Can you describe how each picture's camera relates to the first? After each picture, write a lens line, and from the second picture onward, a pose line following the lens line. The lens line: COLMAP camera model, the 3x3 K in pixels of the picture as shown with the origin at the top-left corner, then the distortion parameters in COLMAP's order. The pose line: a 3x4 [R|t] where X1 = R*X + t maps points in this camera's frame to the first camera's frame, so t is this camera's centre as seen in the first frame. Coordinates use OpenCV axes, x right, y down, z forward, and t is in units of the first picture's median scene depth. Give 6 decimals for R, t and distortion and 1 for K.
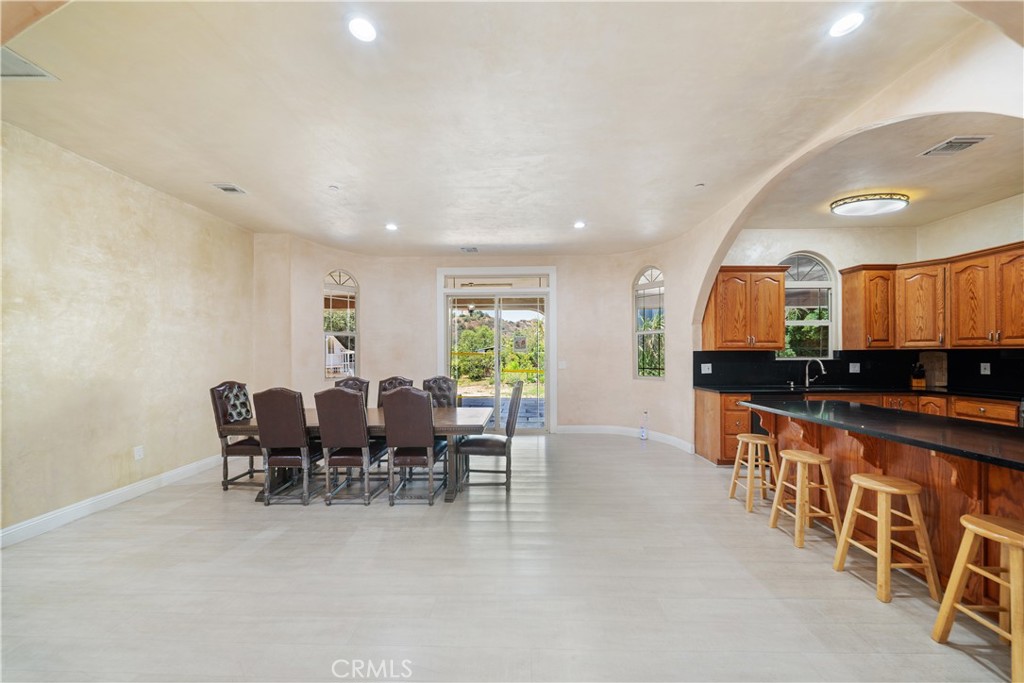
lens RADIAL K [[372.8, 0, 512.8], [0, 372.8, 358.1], [0, 0, 1]] dist [0.000593, -0.003322]
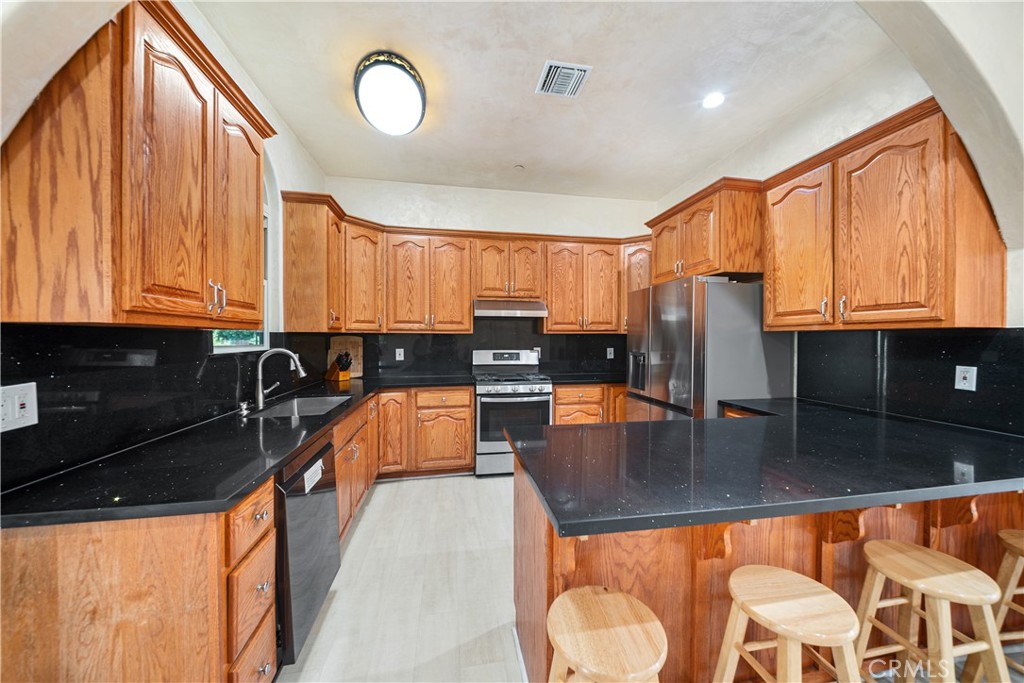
lens RADIAL K [[360.8, 0, 512.0], [0, 360.8, 341.5], [0, 0, 1]] dist [-0.005473, -0.000022]
pose [[-0.198653, -0.005301, 0.980056, 0.283701], [0.011164, 0.999908, 0.007671, -0.007960], [-0.980006, 0.012465, -0.198576, 0.812249]]
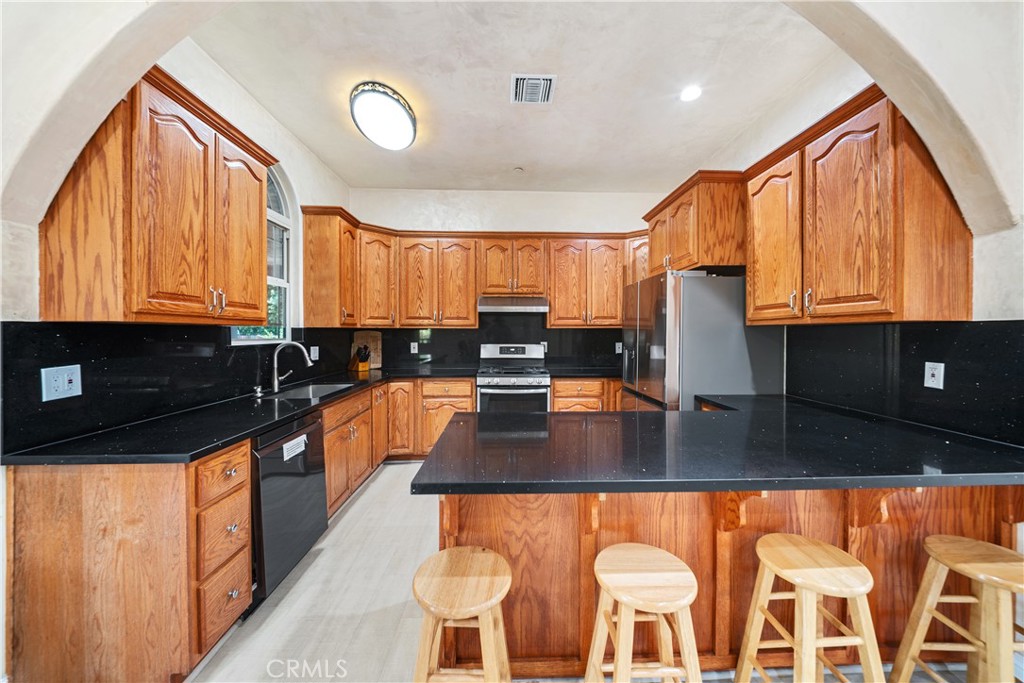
lens RADIAL K [[362.4, 0, 514.8], [0, 362.4, 335.6], [0, 0, 1]] dist [0.001644, -0.002937]
pose [[-0.056903, -0.003597, 0.998373, 0.228385], [0.011227, 0.999928, 0.004242, -0.006272], [-0.998317, 0.011450, -0.056858, 0.700804]]
